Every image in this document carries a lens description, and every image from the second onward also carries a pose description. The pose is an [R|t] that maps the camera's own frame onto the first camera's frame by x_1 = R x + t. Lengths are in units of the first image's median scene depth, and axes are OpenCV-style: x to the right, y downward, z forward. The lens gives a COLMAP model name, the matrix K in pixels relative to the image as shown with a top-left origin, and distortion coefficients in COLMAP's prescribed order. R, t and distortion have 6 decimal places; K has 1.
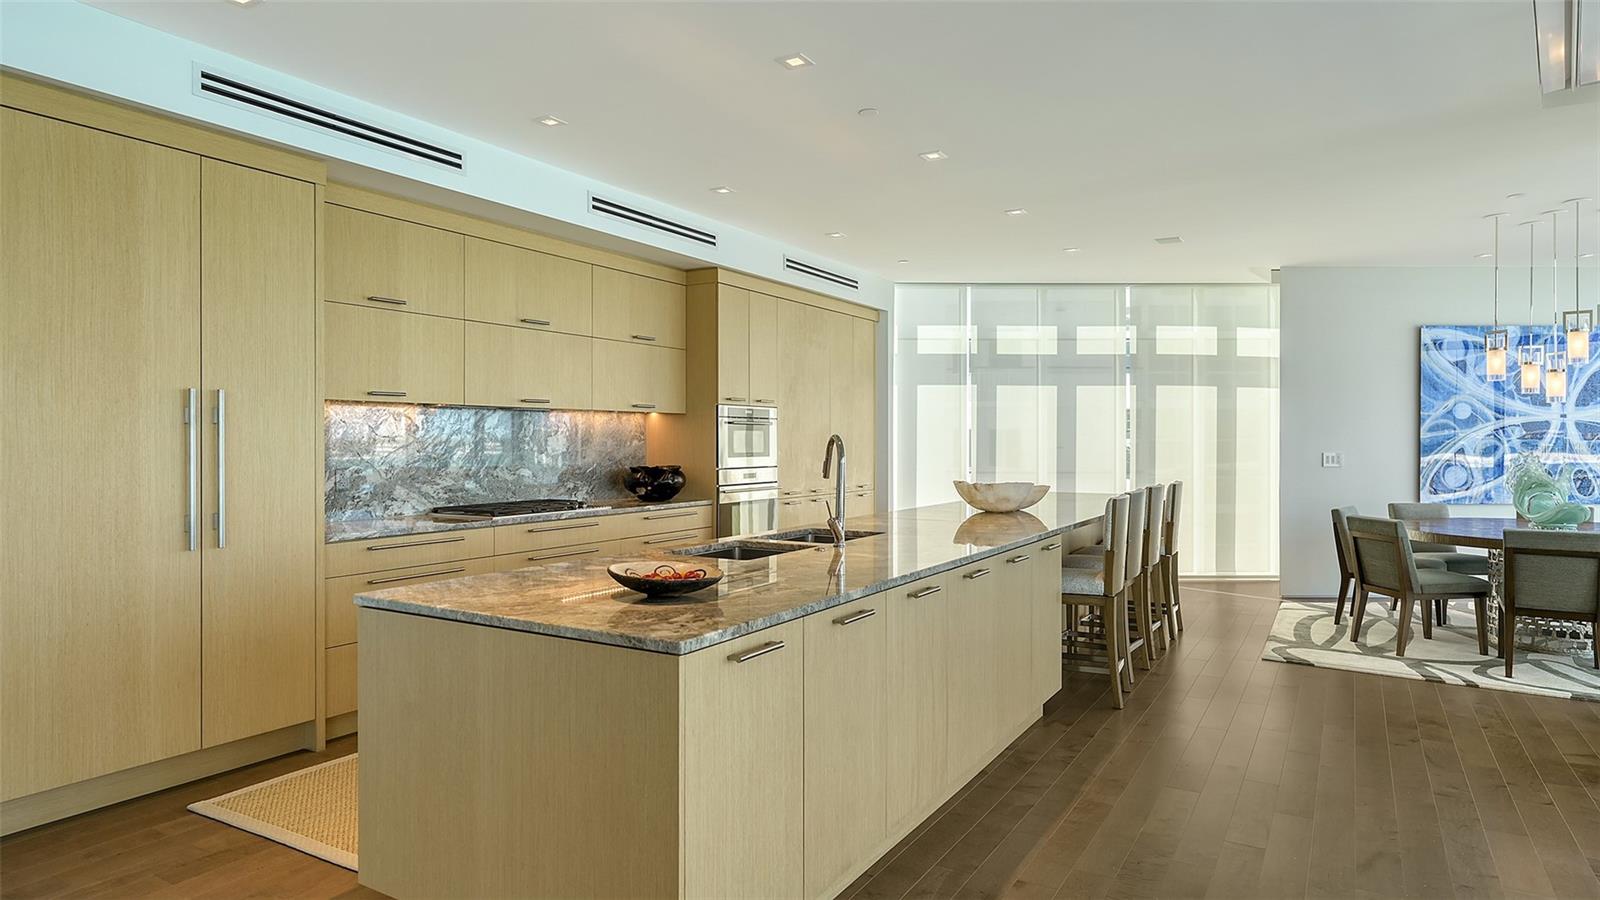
lens RADIAL K [[907.6, 0, 812.3], [0, 907.6, 452.6], [0, 0, 1]] dist [0.001172, -0.000603]
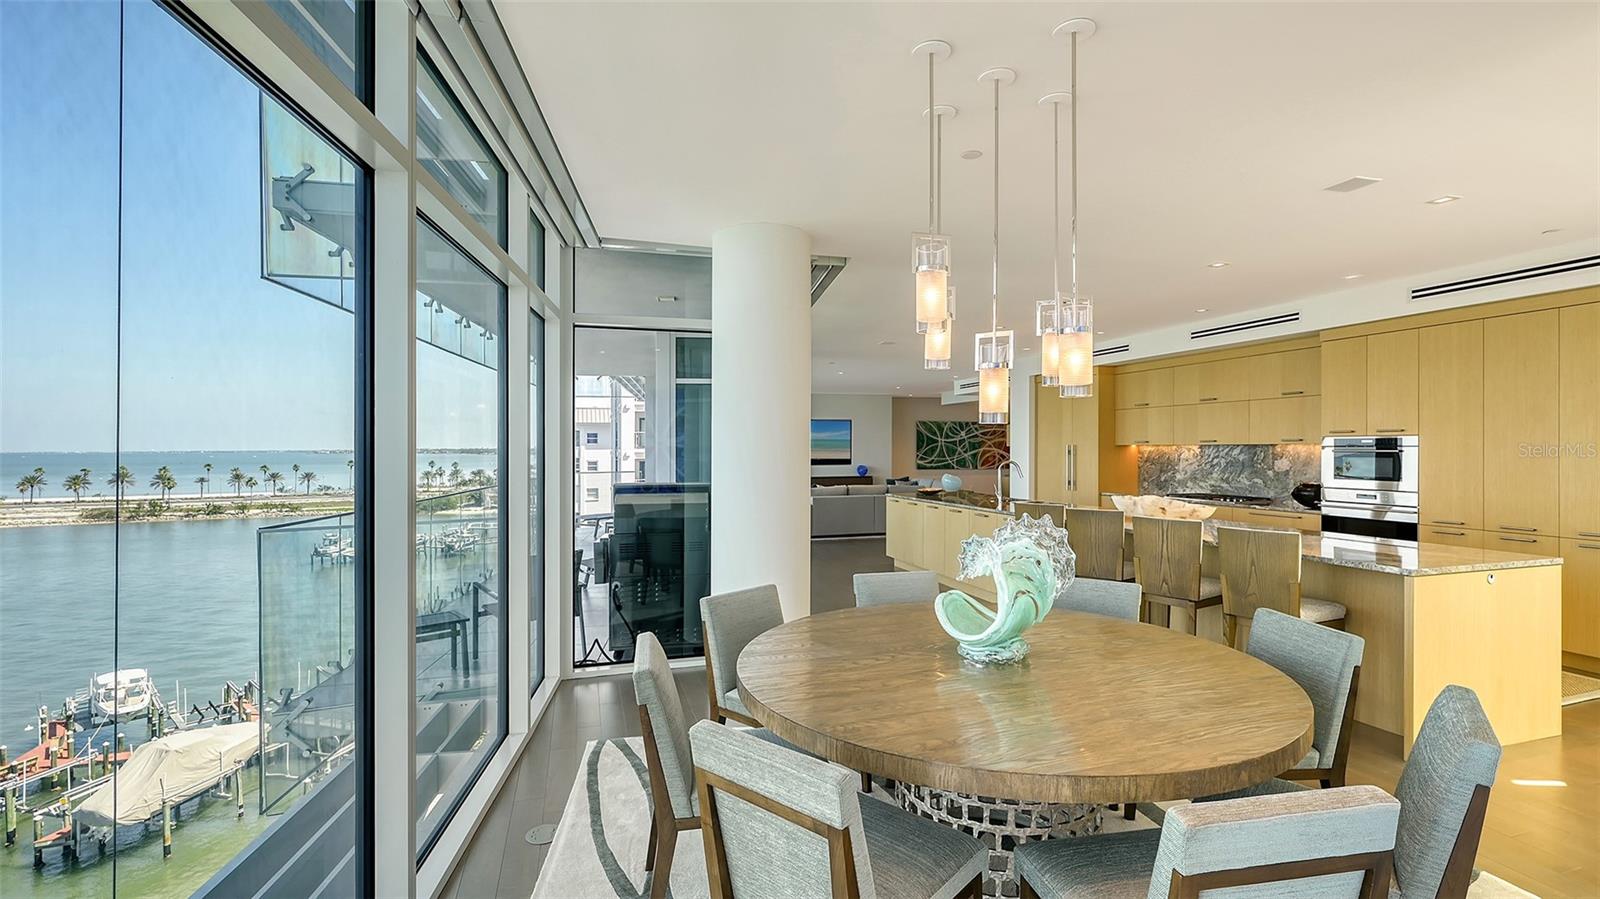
lens RADIAL K [[698.0, 0, 802.0], [0, 698.0, 442.4], [0, 0, 1]] dist [0.003615, 0.000059]
pose [[-0.651219, -0.000142, -0.758890, 1.126016], [-0.001978, 0.999997, 0.001510, -0.045825], [0.758887, 0.002485, -0.651217, 1.081835]]
